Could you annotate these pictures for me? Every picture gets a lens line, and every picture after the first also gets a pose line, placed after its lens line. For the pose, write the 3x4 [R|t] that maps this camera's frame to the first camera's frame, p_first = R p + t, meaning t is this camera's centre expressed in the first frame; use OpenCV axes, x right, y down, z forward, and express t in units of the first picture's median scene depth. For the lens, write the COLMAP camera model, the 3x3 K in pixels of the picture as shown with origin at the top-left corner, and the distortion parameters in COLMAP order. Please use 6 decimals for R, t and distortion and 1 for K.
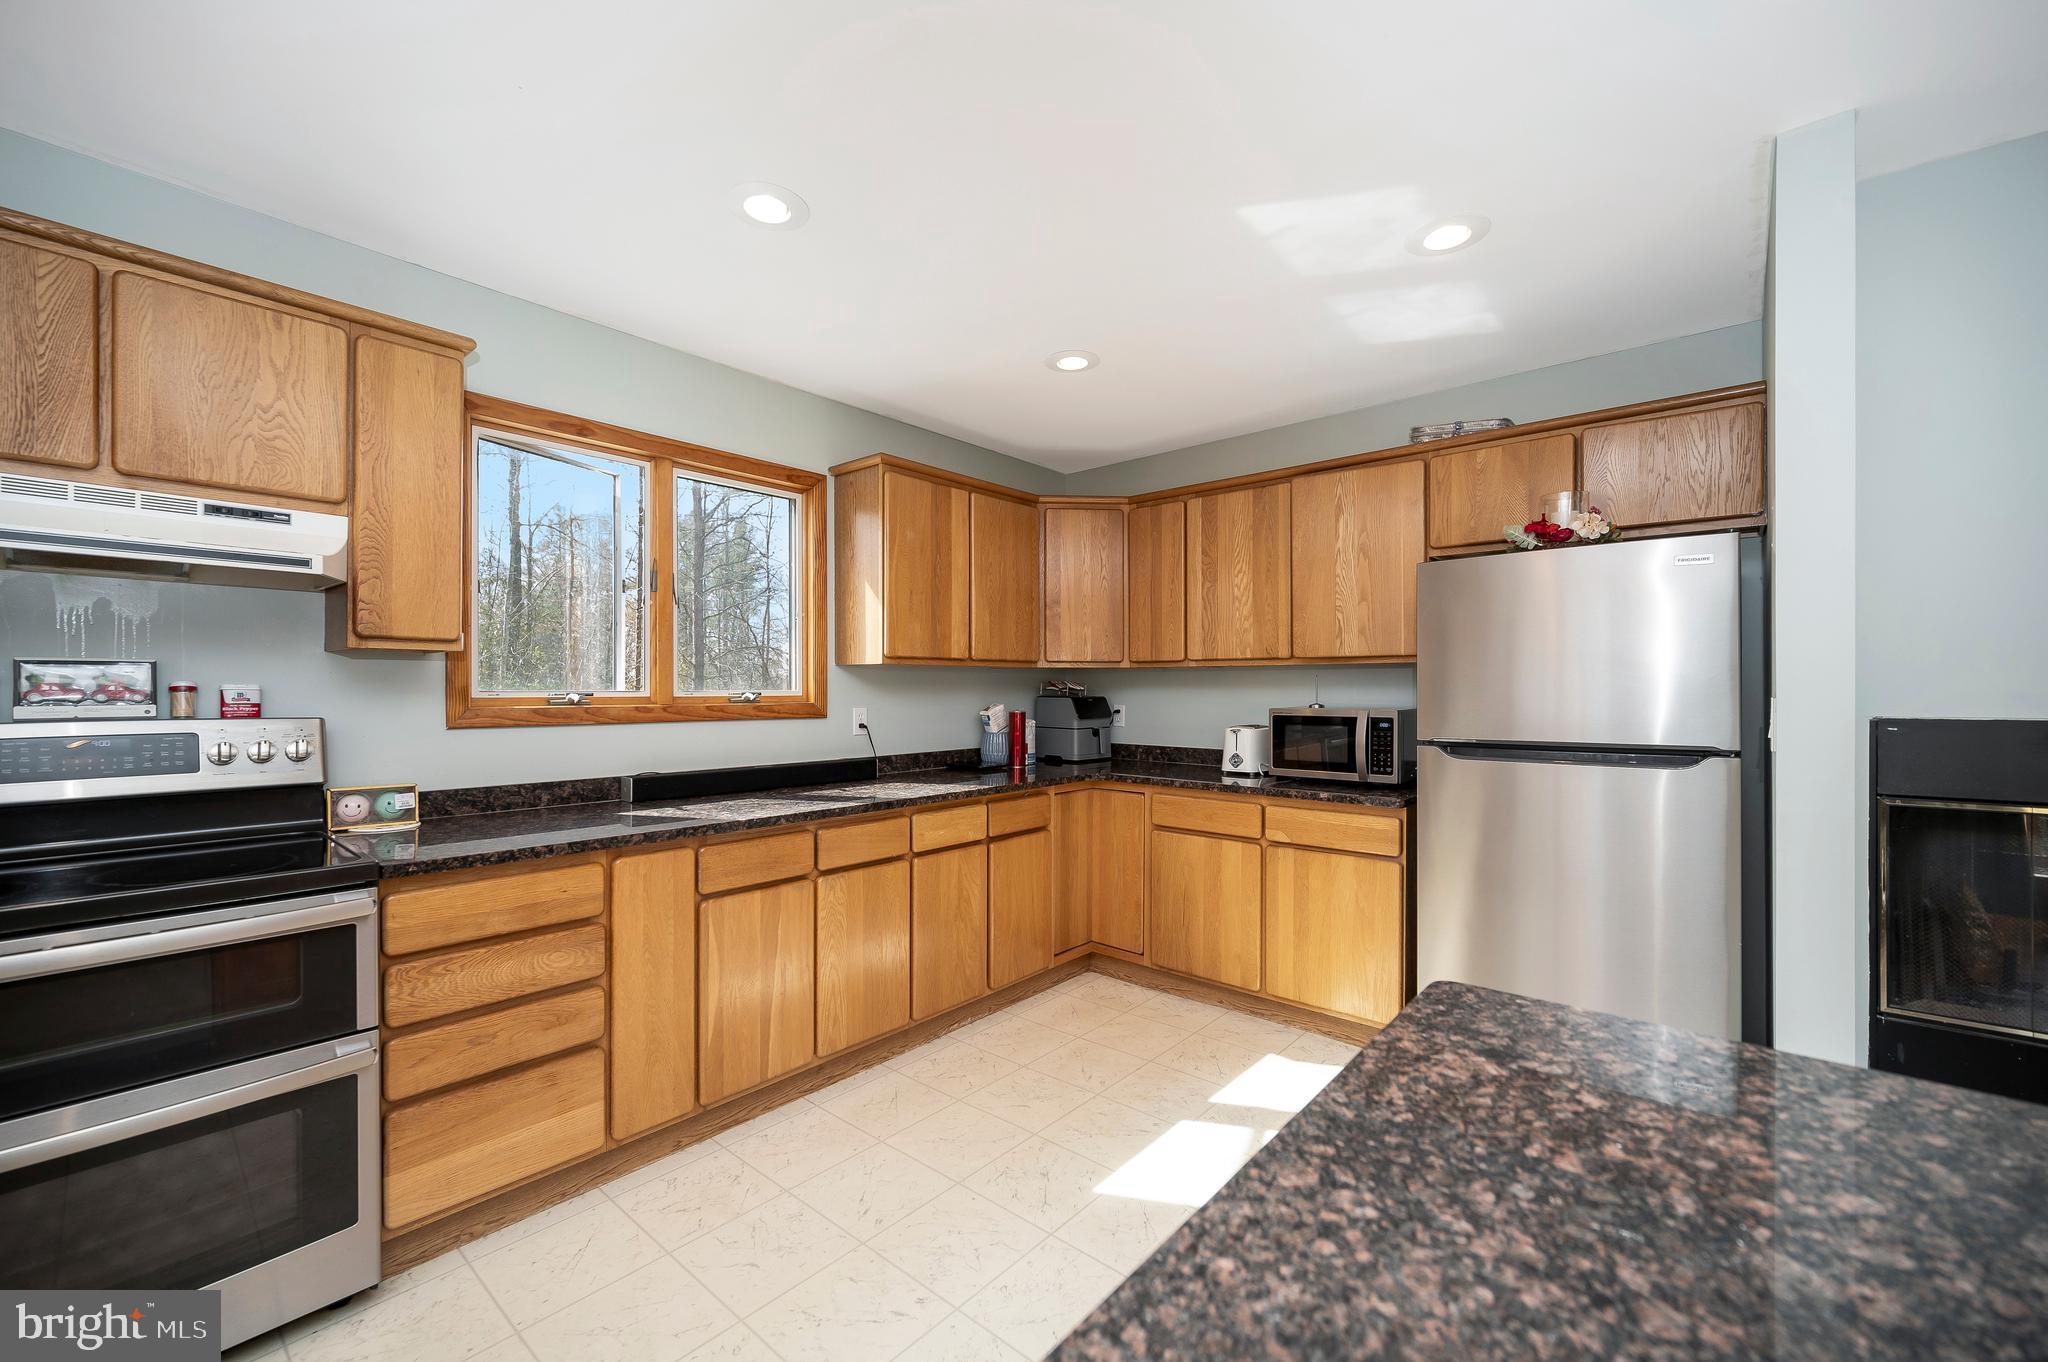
lens RADIAL K [[825.4, 0, 1028.7], [0, 825.4, 690.8], [0, 0, 1]] dist [-0.000399, -0.000065]
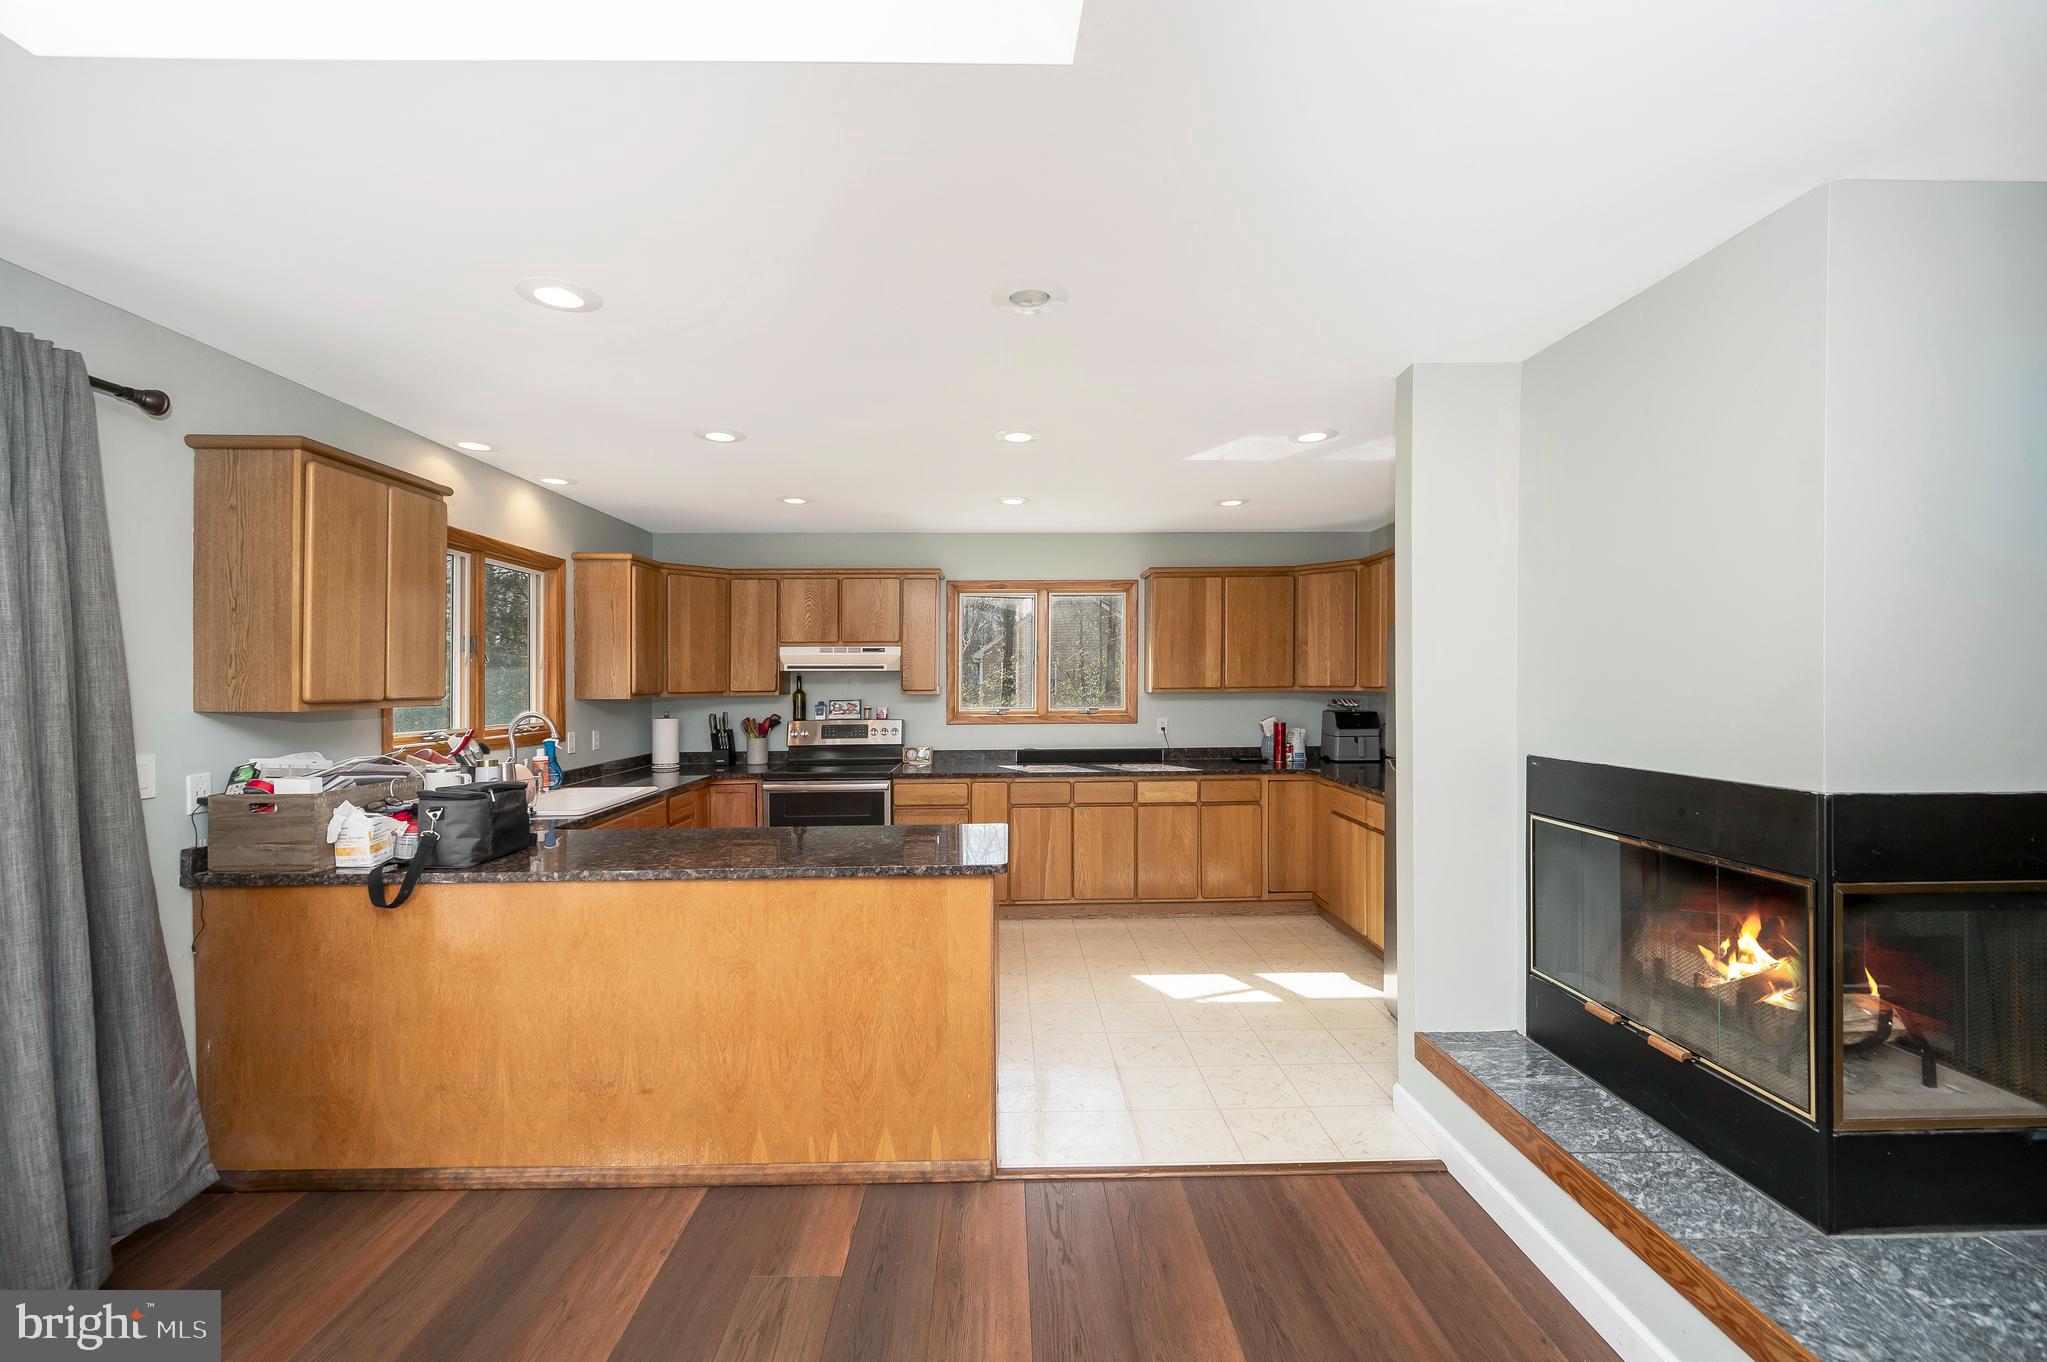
lens RADIAL K [[824.6, 0, 1023.5], [0, 824.6, 681.0], [0, 0, 1]] dist [-0.000313, -0.000098]
pose [[0.667989, -0.006144, -0.744146, 1.374405], [0.006657, 0.999975, -0.002280, -0.082899], [0.744142, -0.003430, 0.668013, -0.481475]]
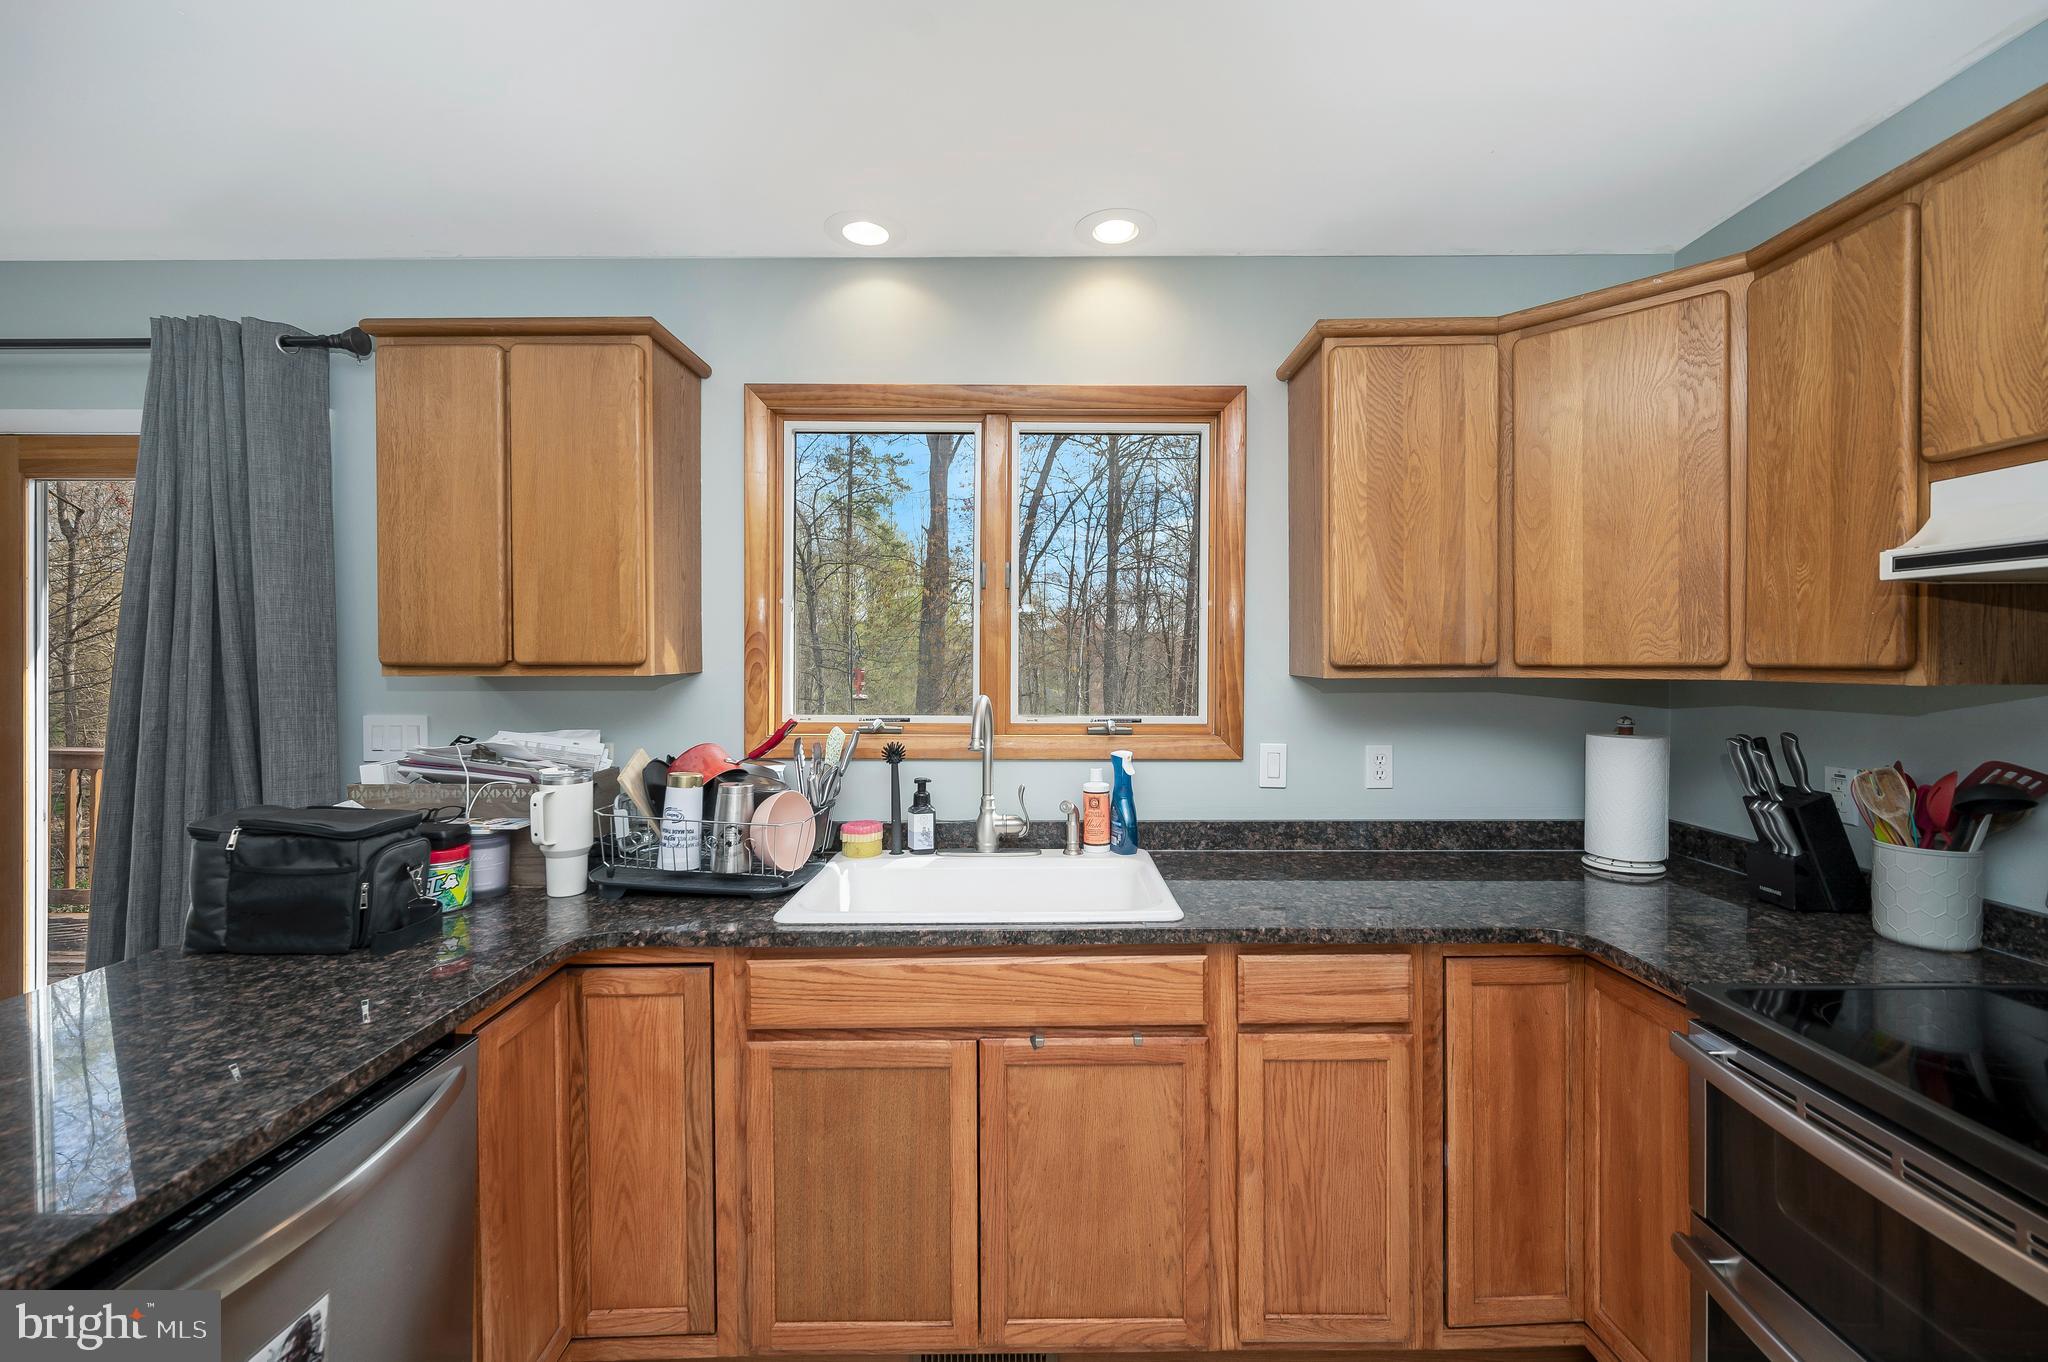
lens RADIAL K [[841.4, 0, 1031.3], [0, 841.4, 668.0], [0, 0, 1]] dist [-0.001143, -0.000244]
pose [[-0.762371, 0.008882, -0.647079, -0.118300], [-0.001033, 0.999888, 0.014942, -0.071972], [0.647139, 0.012060, -0.762277, 0.699068]]
